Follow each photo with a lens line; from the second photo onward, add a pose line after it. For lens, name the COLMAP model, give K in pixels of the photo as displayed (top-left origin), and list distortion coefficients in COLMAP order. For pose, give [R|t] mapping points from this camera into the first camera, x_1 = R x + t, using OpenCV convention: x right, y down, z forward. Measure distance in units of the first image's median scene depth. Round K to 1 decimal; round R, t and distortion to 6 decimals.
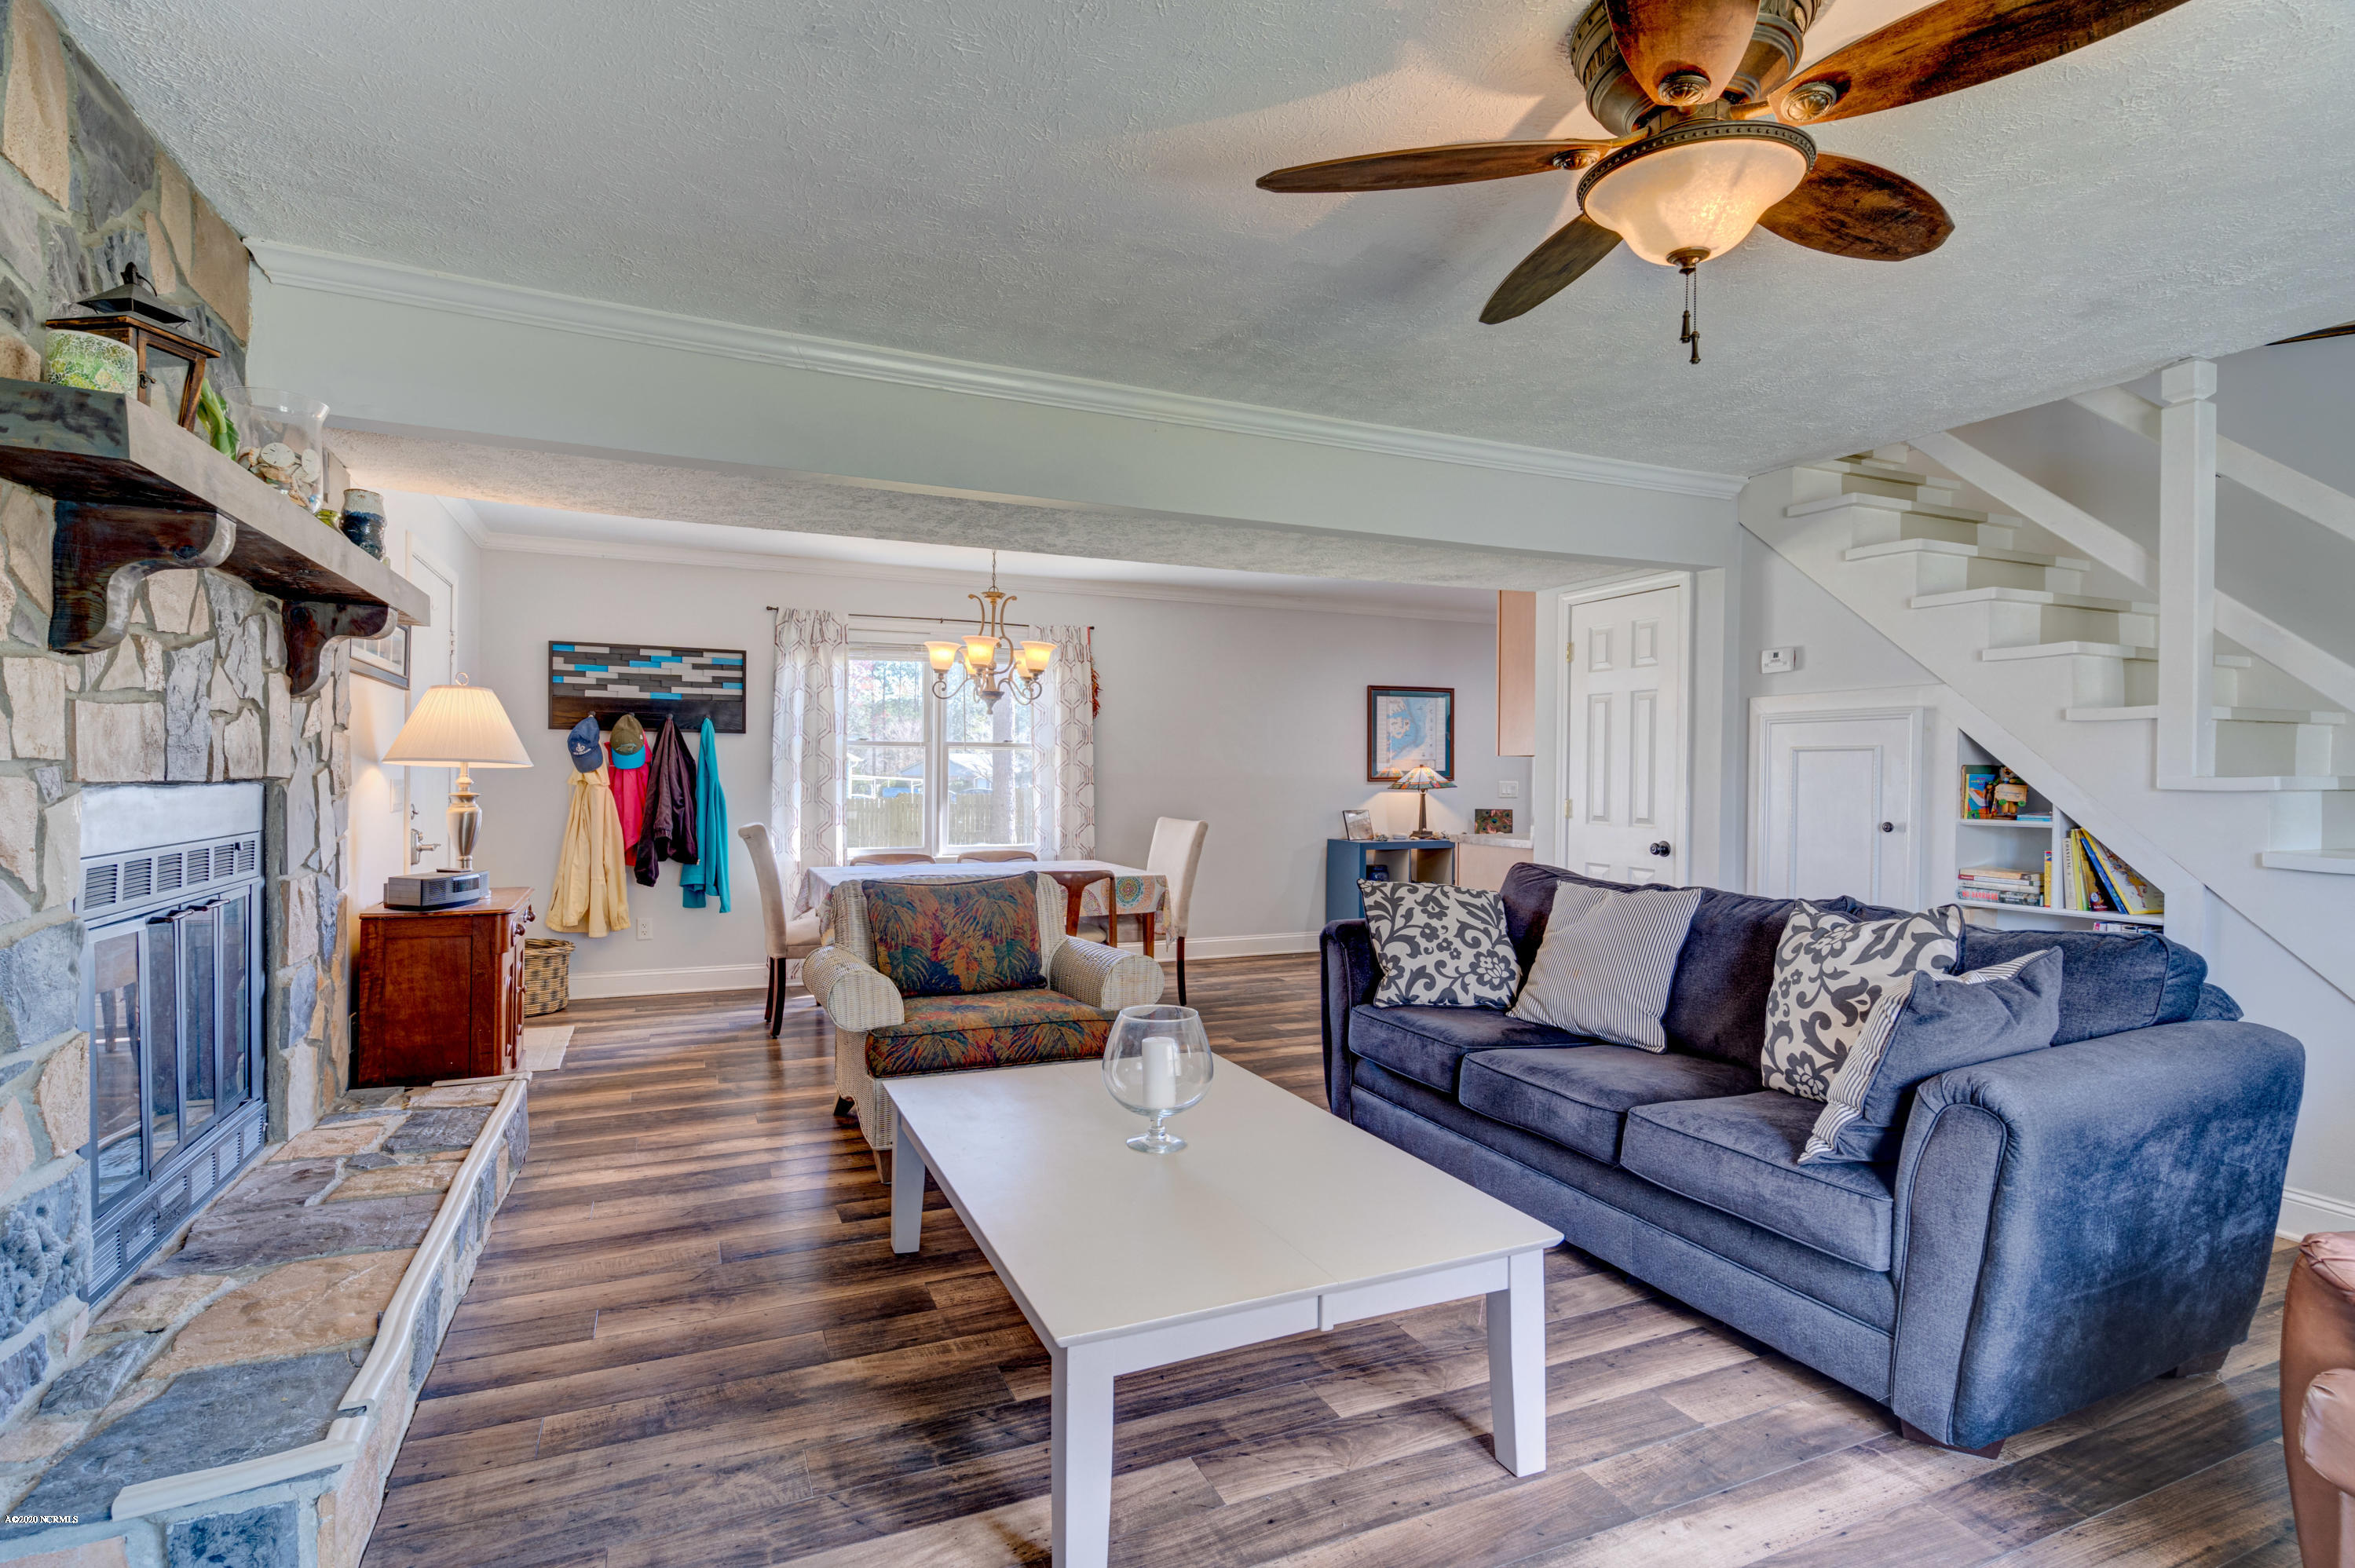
lens RADIAL K [[1137.8, 0, 1175.3], [0, 1137.8, 782.9], [0, 0, 1]] dist [-0.000302, 0.000000]
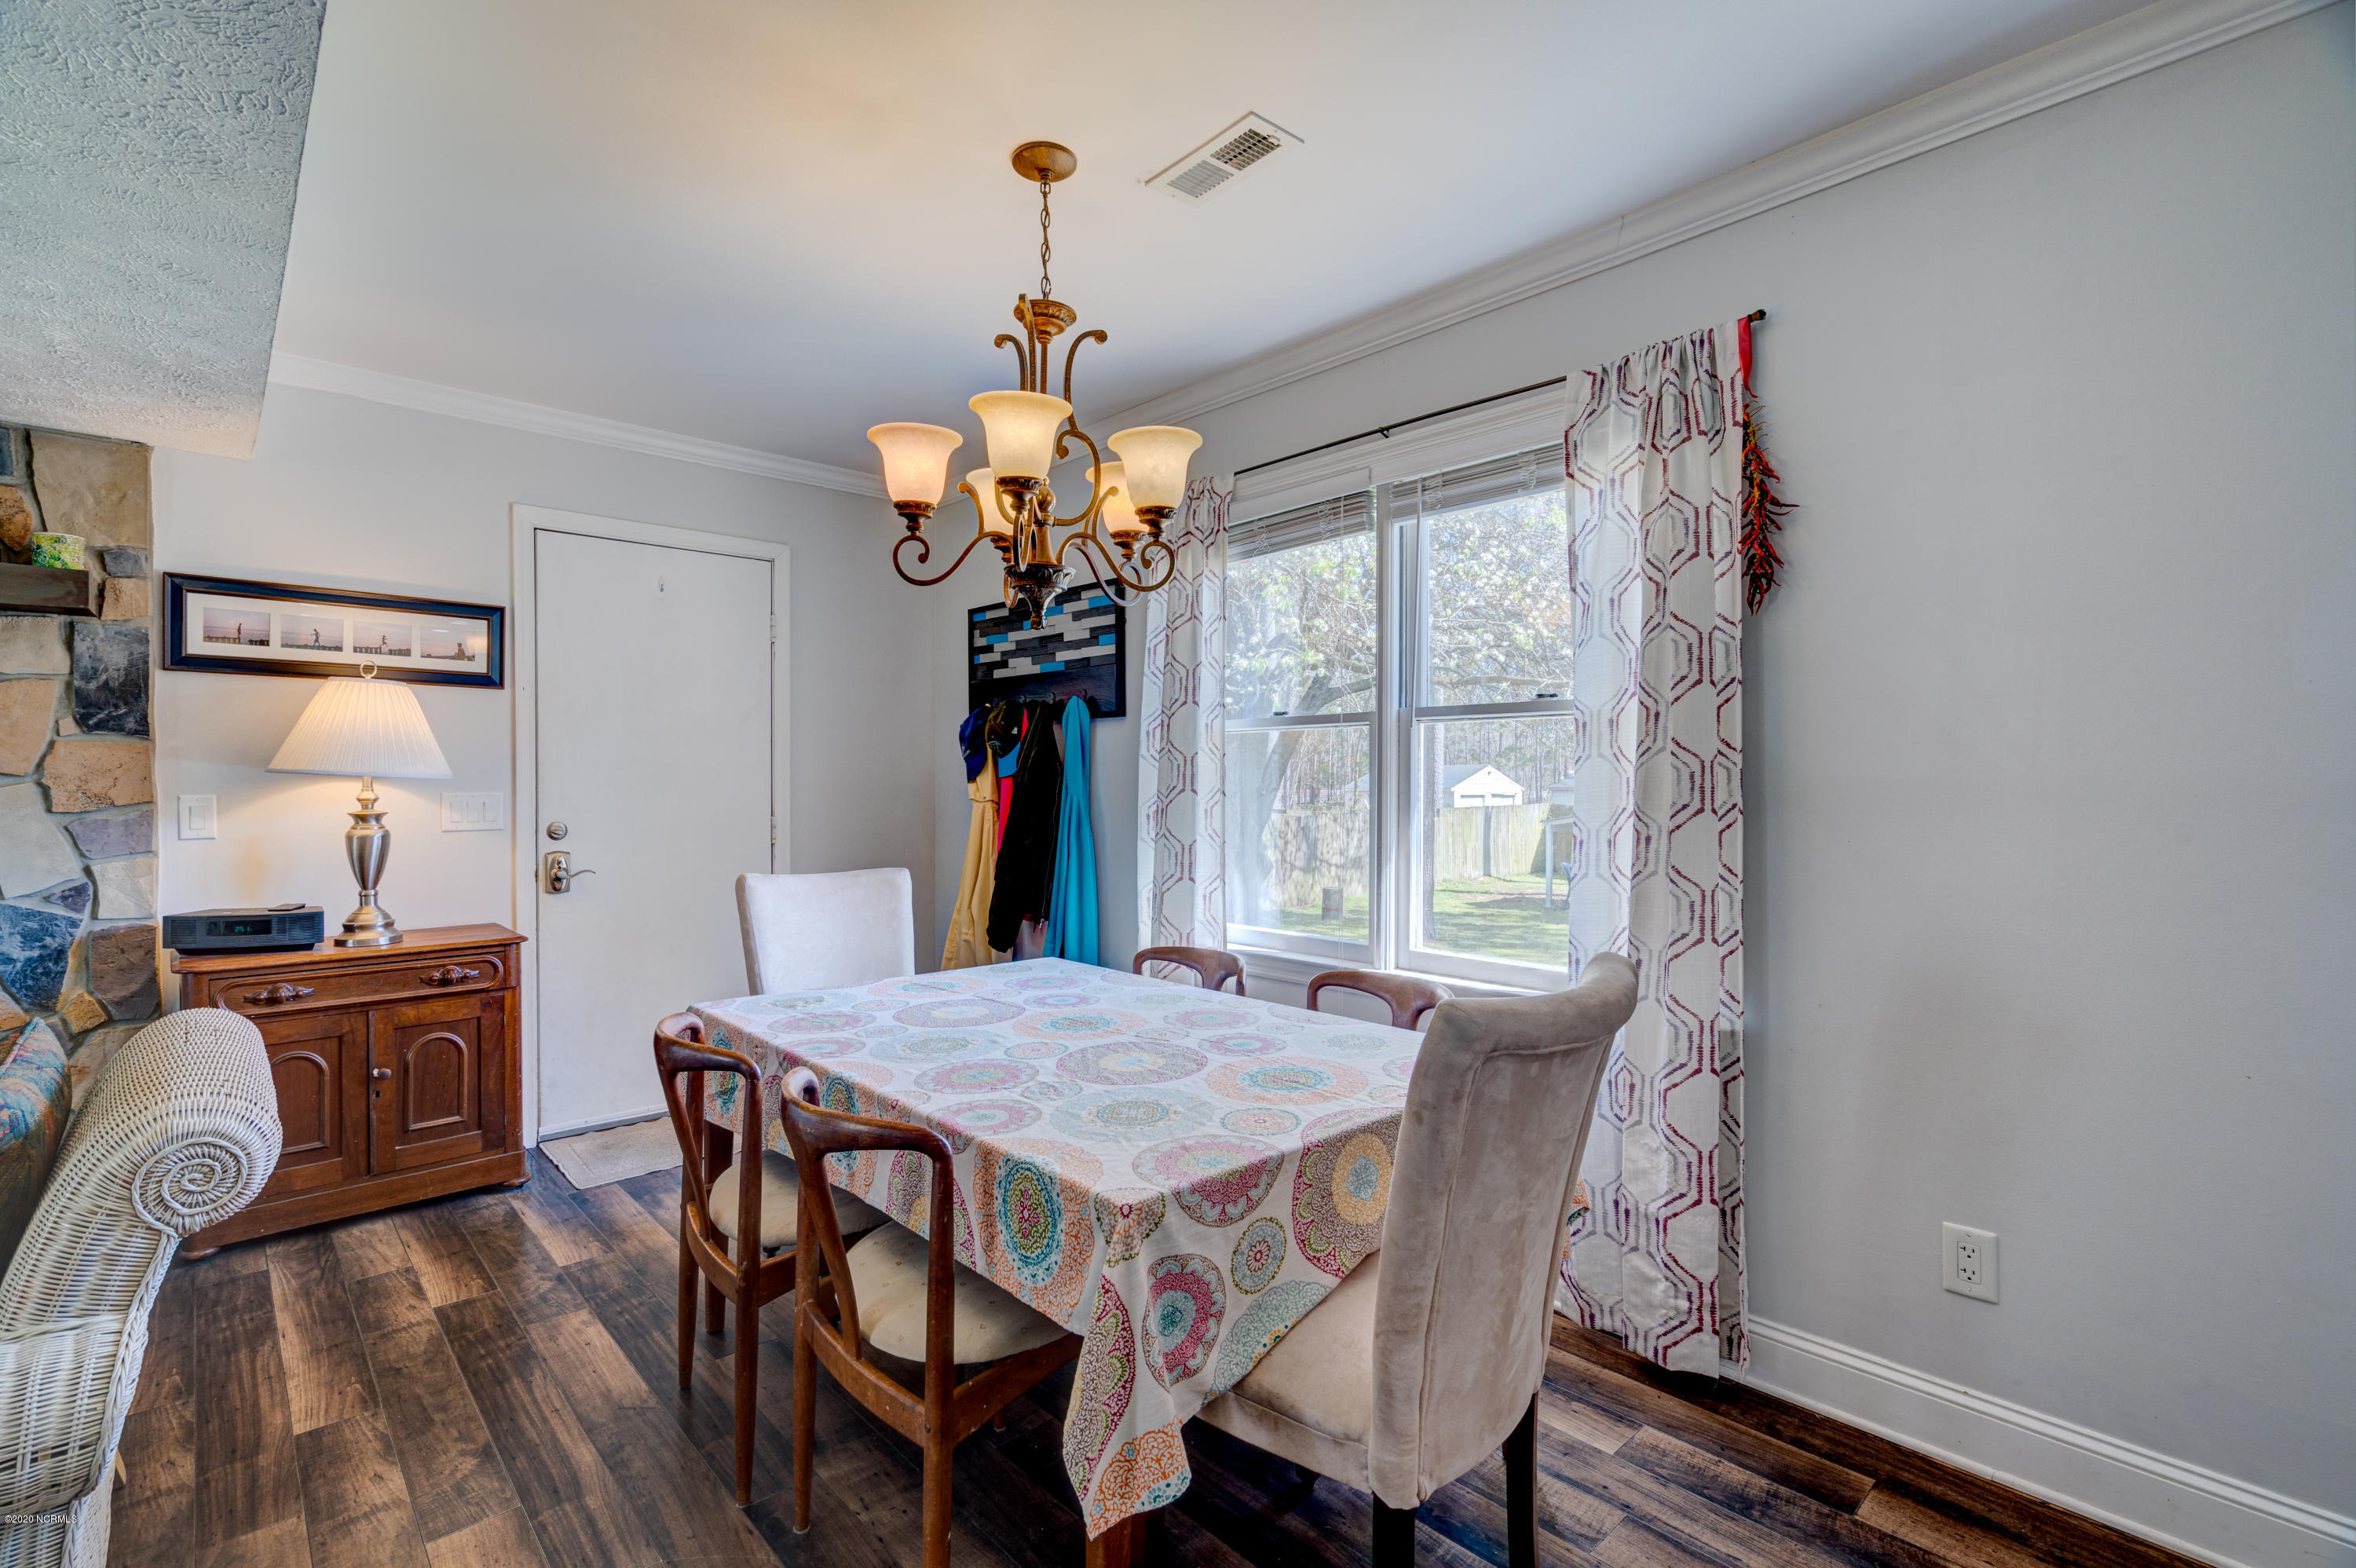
lens RADIAL K [[1076.6, 0, 1184.6], [0, 1076.6, 784.3], [0, 0, 1]] dist [-0.001363, 0.000563]
pose [[0.331304, -0.001234, -0.943523, 0.183314], [-0.012844, 0.999901, -0.005818, -0.004066], [0.943436, 0.014046, 0.331256, 0.874968]]
